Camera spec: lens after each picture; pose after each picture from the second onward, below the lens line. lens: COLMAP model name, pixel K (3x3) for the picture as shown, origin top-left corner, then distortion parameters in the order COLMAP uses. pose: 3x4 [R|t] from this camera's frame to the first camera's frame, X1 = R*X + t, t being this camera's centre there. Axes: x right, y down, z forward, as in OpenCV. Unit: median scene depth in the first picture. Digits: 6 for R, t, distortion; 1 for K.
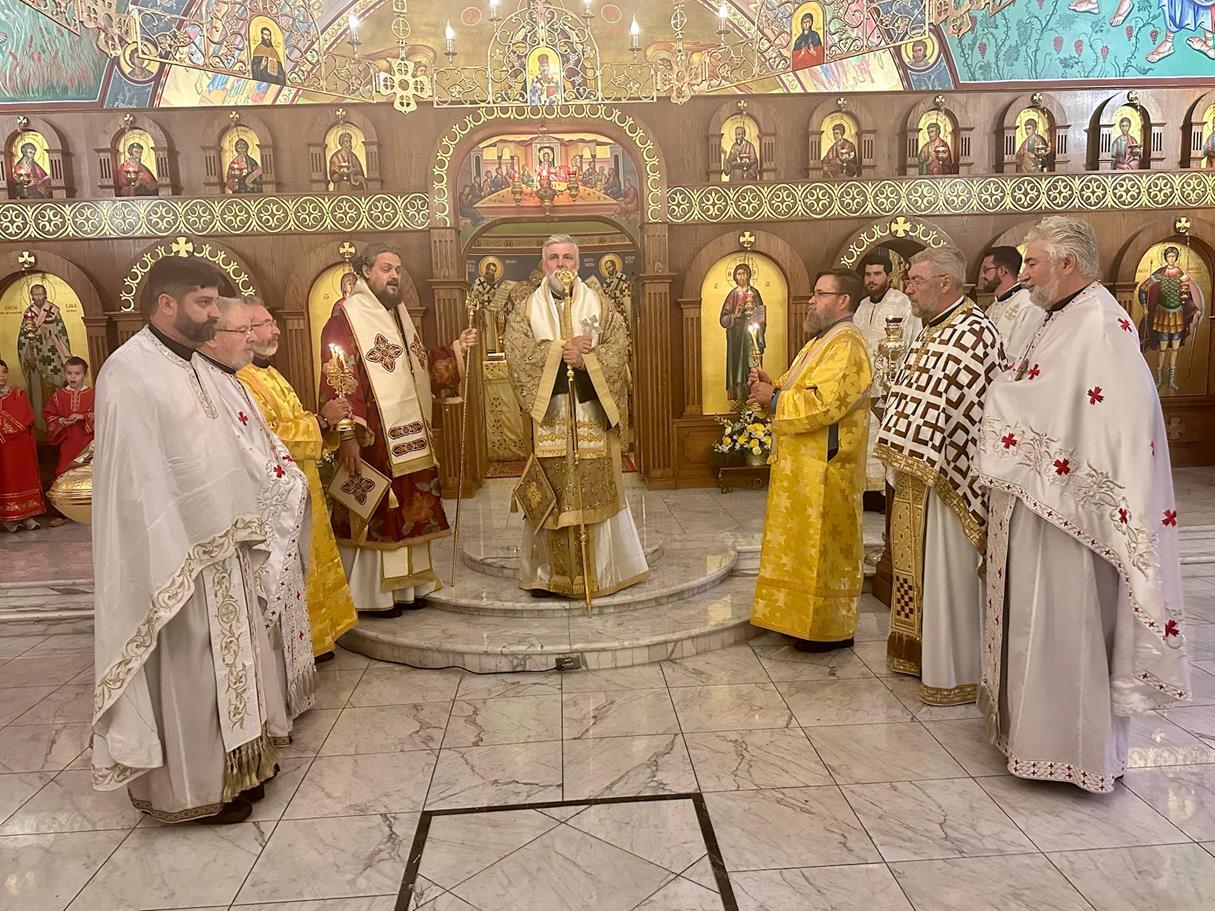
lens RADIAL K [[923.4, 0, 613.0], [0, 923.4, 464.0], [0, 0, 1]] dist [0.137271, -0.240716]
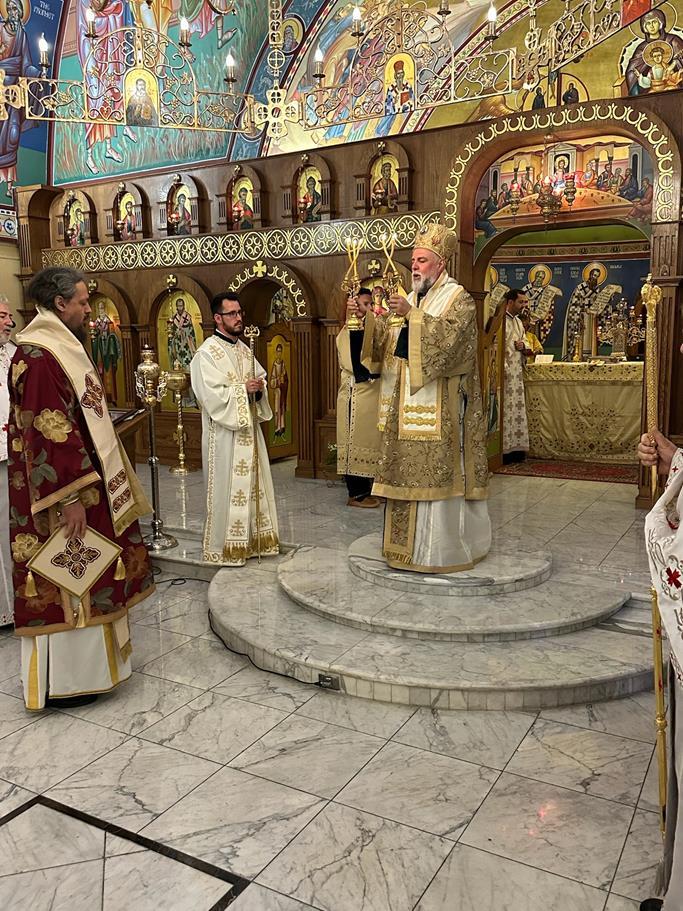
lens RADIAL K [[757.3, 0, 334.6], [0, 757.3, 451.5], [0, 0, 1]] dist [0.193602, -0.411463]
pose [[0.833977, 0.100060, -0.542652, 0.213538], [-0.090312, 0.994912, 0.044657, -0.037845], [0.544359, 0.011765, 0.838770, 0.179254]]
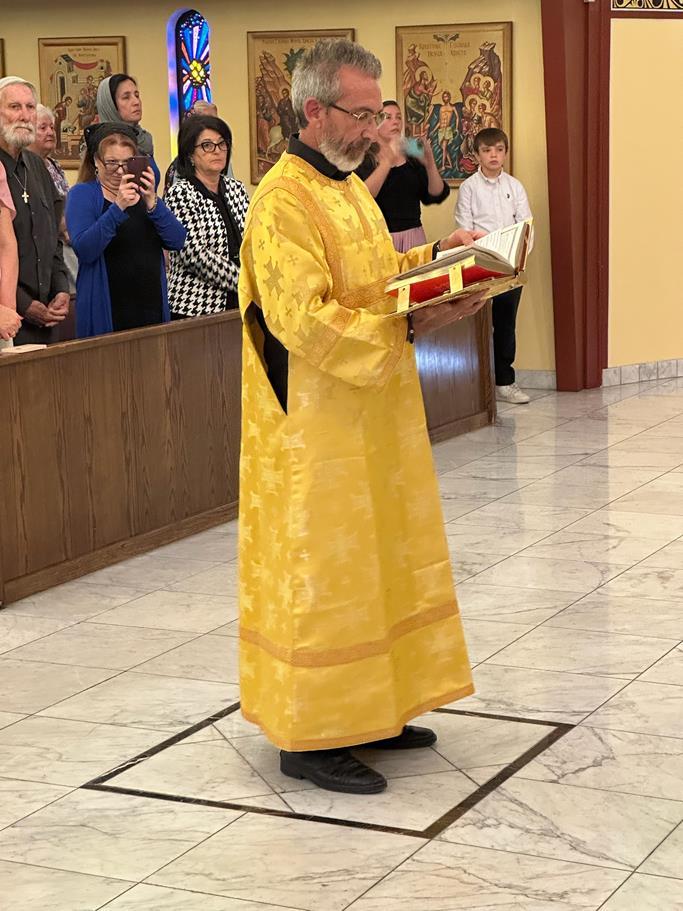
lens RADIAL K [[2034.9, 0, 346.5], [0, 2034.9, 421.0], [0, 0, 1]] dist [0.282255, 0.102574]
pose [[-0.498262, 0.172814, -0.849630, 0.542207], [-0.080374, 0.966509, 0.243723, -0.117437], [0.863293, 0.189726, -0.467685, 0.652602]]
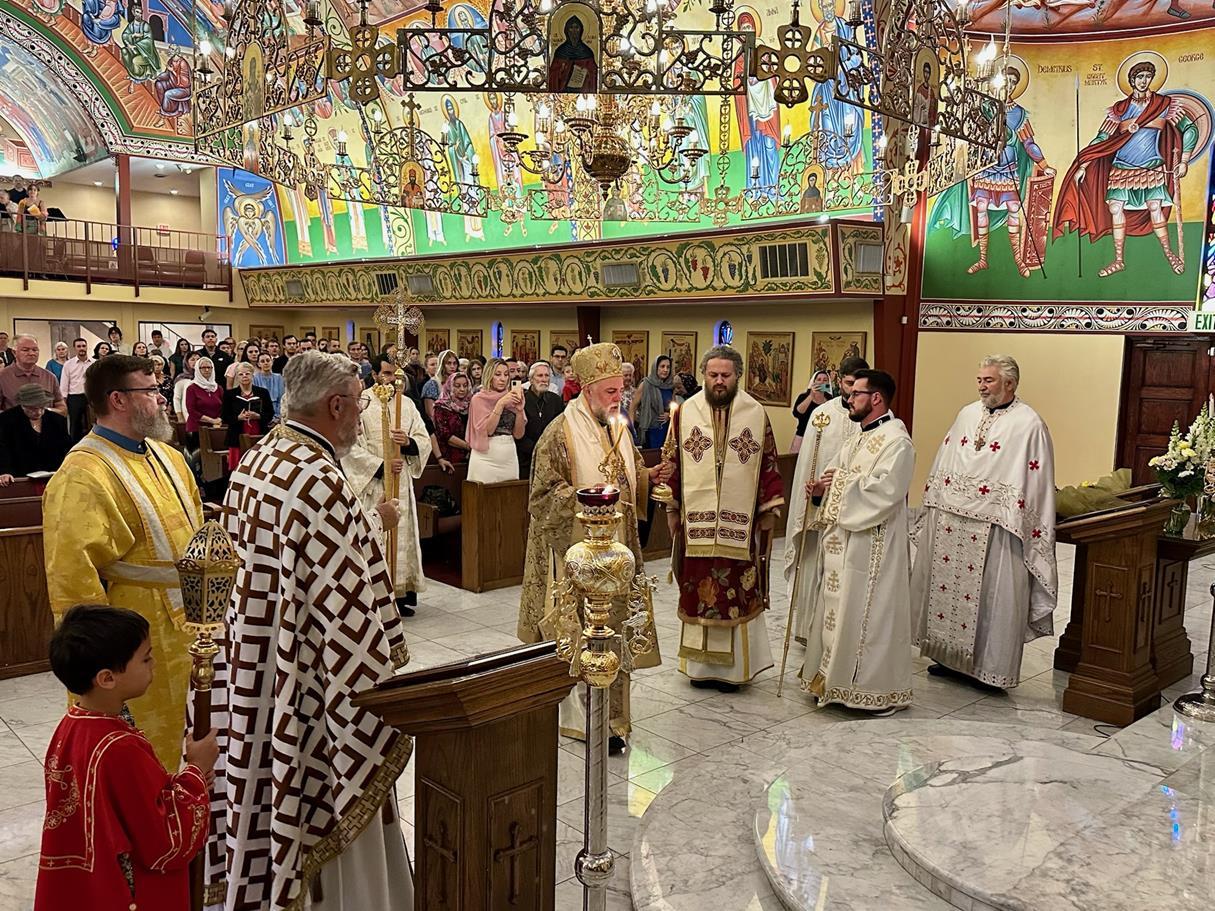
lens RADIAL K [[1008.3, 0, 604.5], [0, 1008.3, 464.7], [0, 0, 1]] dist [0.157588, -0.269620]
pose [[-0.781199, 0.093882, -0.617183, 0.389487], [-0.076153, 0.966914, 0.243471, -0.190074], [0.619620, 0.237199, -0.748202, 0.929313]]
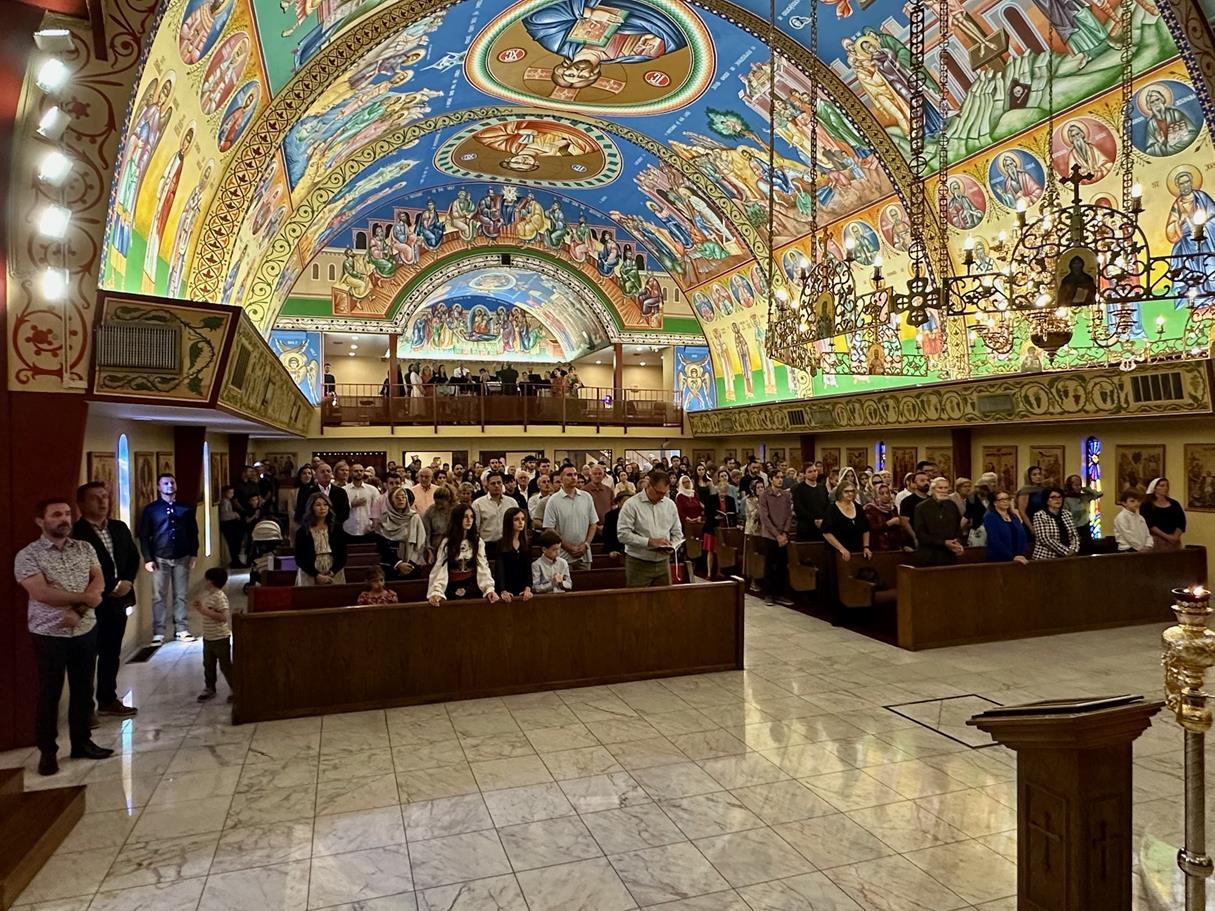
lens RADIAL K [[759.3, 0, 599.9], [0, 759.3, 457.8], [0, 0, 1]] dist [0.000661, -0.001555]
pose [[-0.964770, 0.044714, -0.259268, 0.525905], [0.006567, 0.989238, 0.146169, -0.213748], [0.263014, 0.139317, -0.954680, 0.939647]]
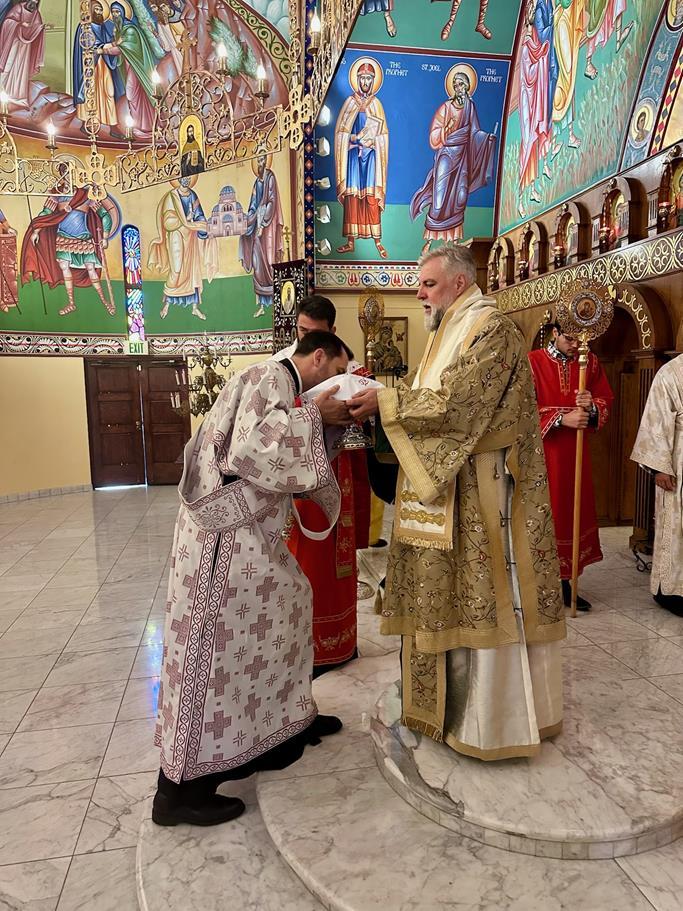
lens RADIAL K [[642.8, 0, 343.5], [0, 642.8, 456.0], [0, 0, 1]] dist [0.034806, -0.042822]
pose [[0.123821, 0.147917, -0.981218, 0.256219], [-0.119873, 0.983816, 0.133182, -0.107910], [0.985038, 0.101130, 0.139548, 0.598997]]
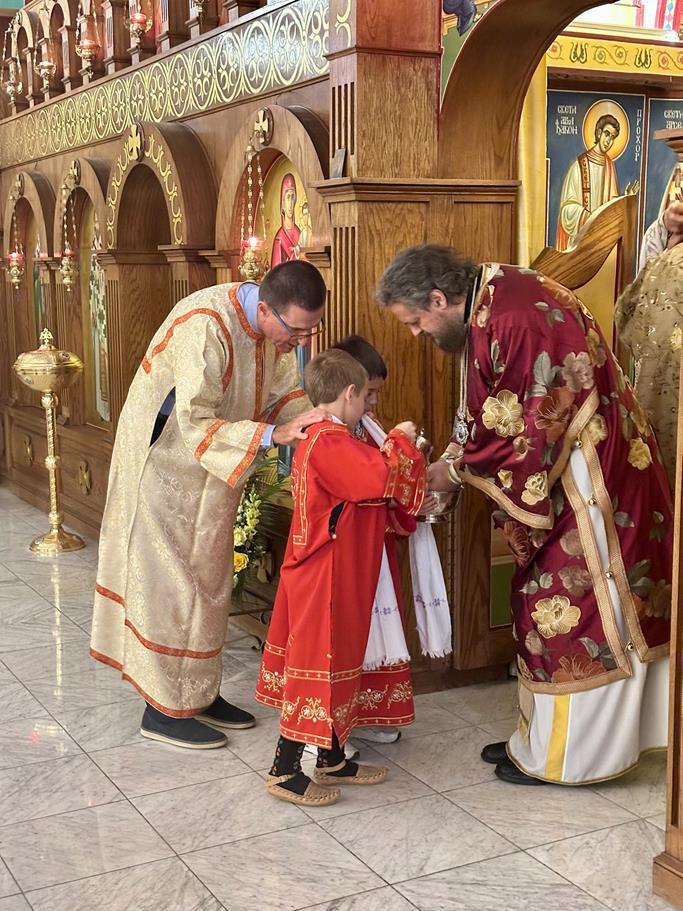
lens RADIAL K [[1266.5, 0, 329.4], [0, 1266.5, 459.0], [0, 0, 1]] dist [0.213701, -0.435202]
pose [[0.411812, 0.164020, -0.896386, 0.348056], [-0.132441, 0.983997, 0.119206, -0.143174], [0.901593, 0.069627, 0.426945, 0.760740]]
